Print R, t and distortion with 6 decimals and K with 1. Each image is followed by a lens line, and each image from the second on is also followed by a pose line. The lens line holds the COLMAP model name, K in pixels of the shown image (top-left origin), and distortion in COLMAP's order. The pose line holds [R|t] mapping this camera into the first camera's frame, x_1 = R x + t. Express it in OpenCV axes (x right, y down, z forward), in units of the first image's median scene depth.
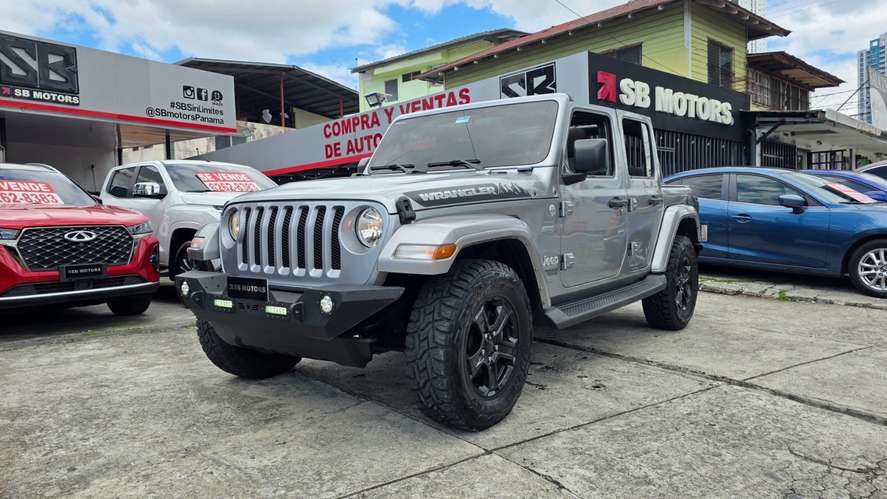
lens RADIAL K [[627.7, 0, 441.8], [0, 627.7, 273.3], [0, 0, 1]] dist [0.014360, -0.001742]
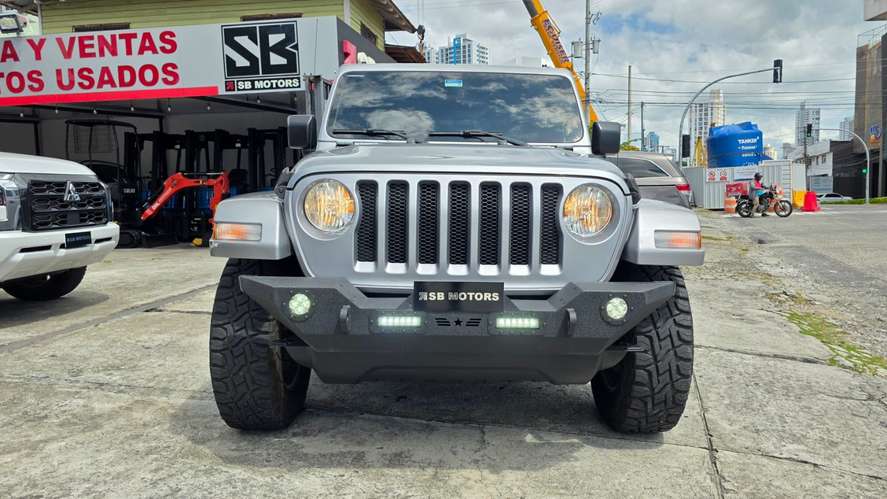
lens RADIAL K [[638.7, 0, 464.7], [0, 638.7, 245.0], [0, 0, 1]] dist [0.001904, -0.004413]
pose [[0.780130, -0.020293, 0.625289, -0.636847], [0.032696, 0.999430, -0.008357, -0.004225], [-0.624763, 0.026964, 0.780349, 0.452553]]
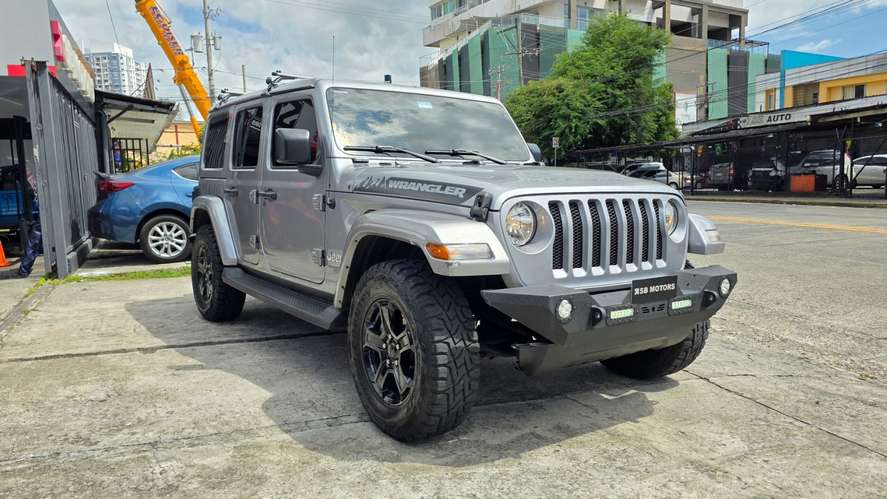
lens RADIAL K [[627.7, 0, 441.8], [0, 627.7, 273.3], [0, 0, 1]] dist [0.014360, -0.001742]
pose [[0.301182, -0.096886, 0.948632, -1.960802], [0.087158, 0.993458, 0.073793, -0.173914], [-0.949575, 0.060456, 0.307655, 1.849885]]
